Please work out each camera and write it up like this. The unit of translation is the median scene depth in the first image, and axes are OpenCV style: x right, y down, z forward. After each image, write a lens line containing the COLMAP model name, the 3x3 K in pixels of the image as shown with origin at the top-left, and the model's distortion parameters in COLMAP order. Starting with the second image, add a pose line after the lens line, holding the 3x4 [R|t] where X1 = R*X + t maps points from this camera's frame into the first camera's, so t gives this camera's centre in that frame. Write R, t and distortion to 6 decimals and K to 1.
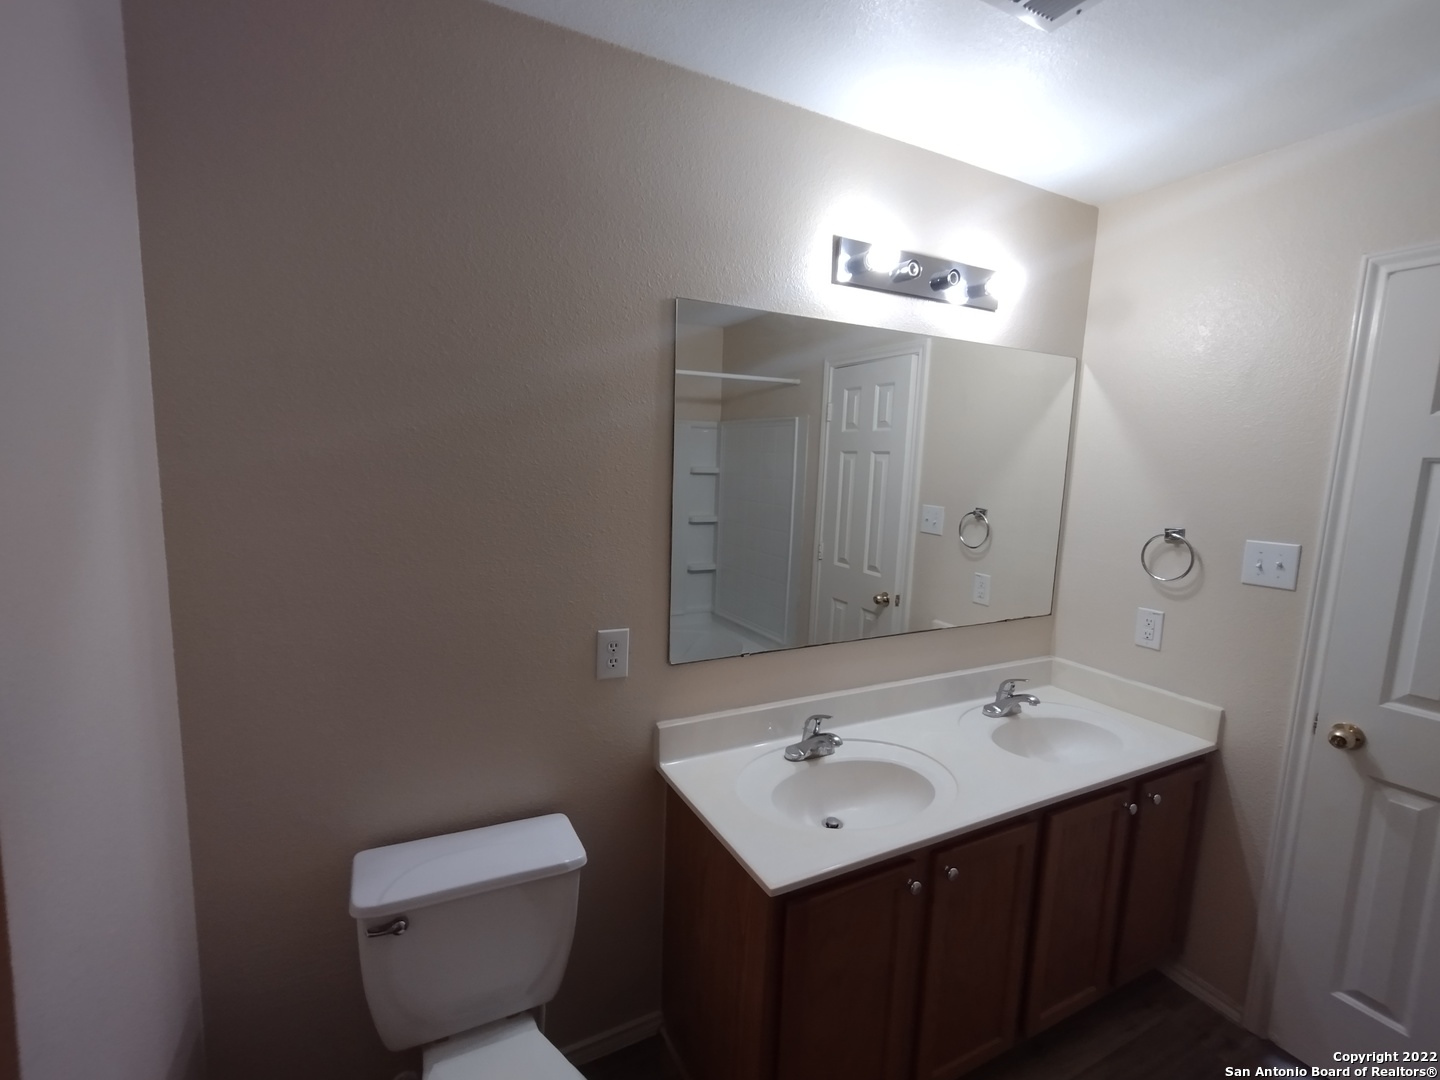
lens RADIAL K [[666.6, 0, 718.7], [0, 666.6, 546.5], [0, 0, 1]] dist [-0.003813, 0.001560]
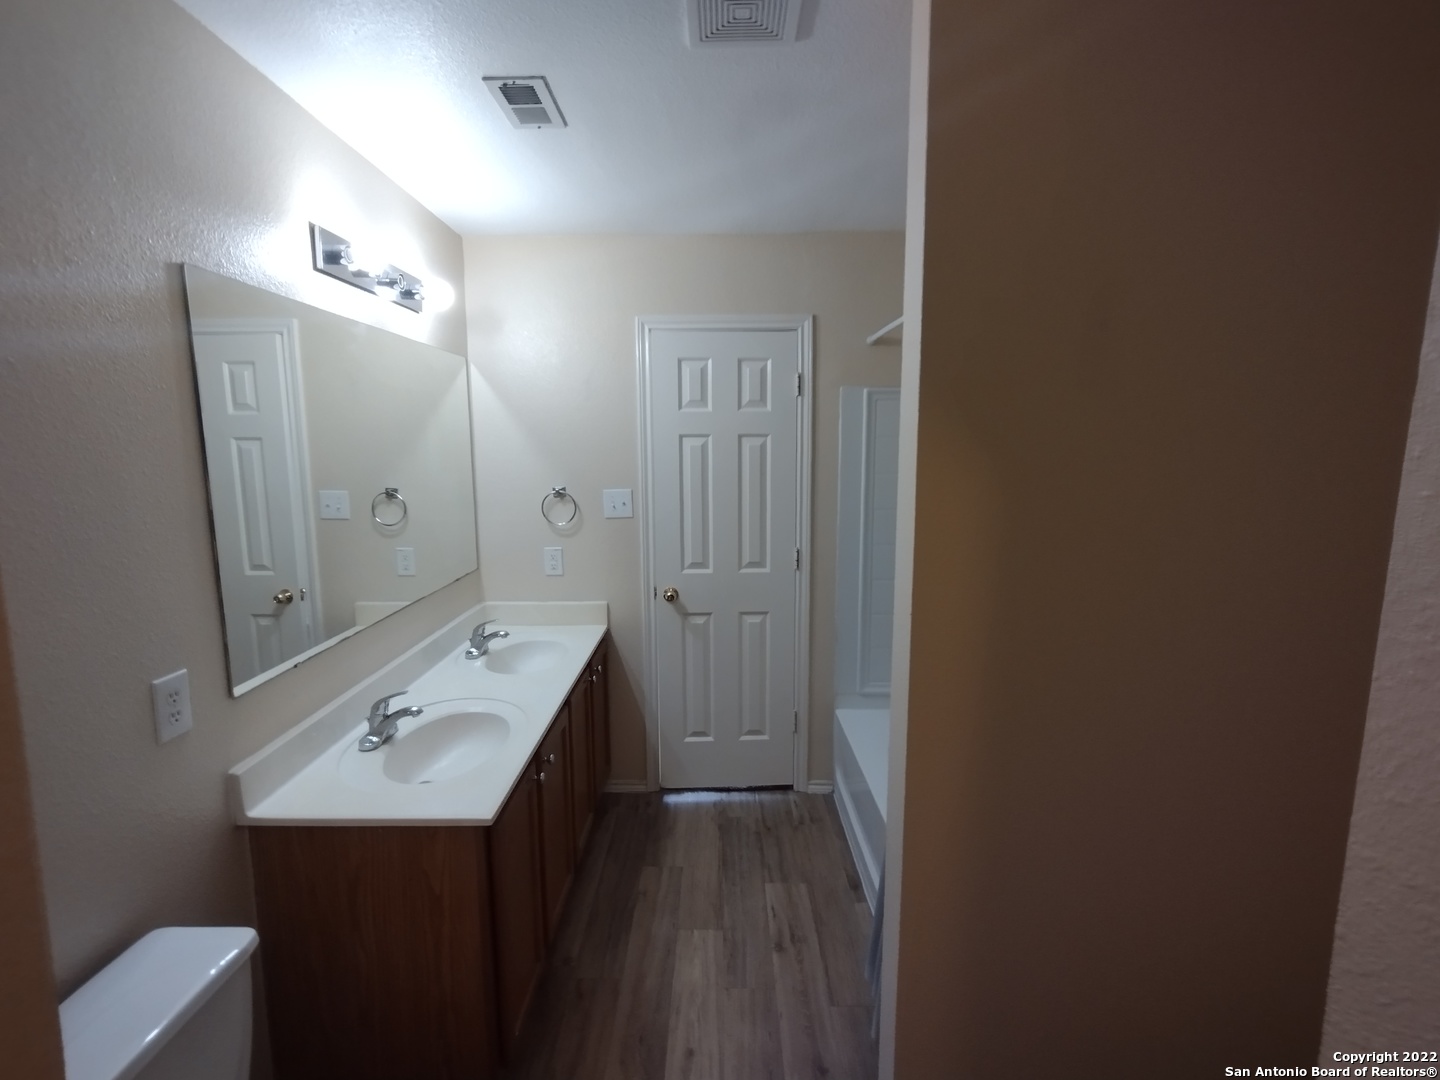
lens RADIAL K [[666.6, 0, 732.5], [0, 666.6, 534.0], [0, 0, 1]] dist [-0.003813, 0.001560]
pose [[0.450144, -0.152970, 0.879756, -0.412497], [0.138344, 0.985269, 0.100530, -0.021433], [-0.882174, 0.076456, 0.464675, 0.026129]]
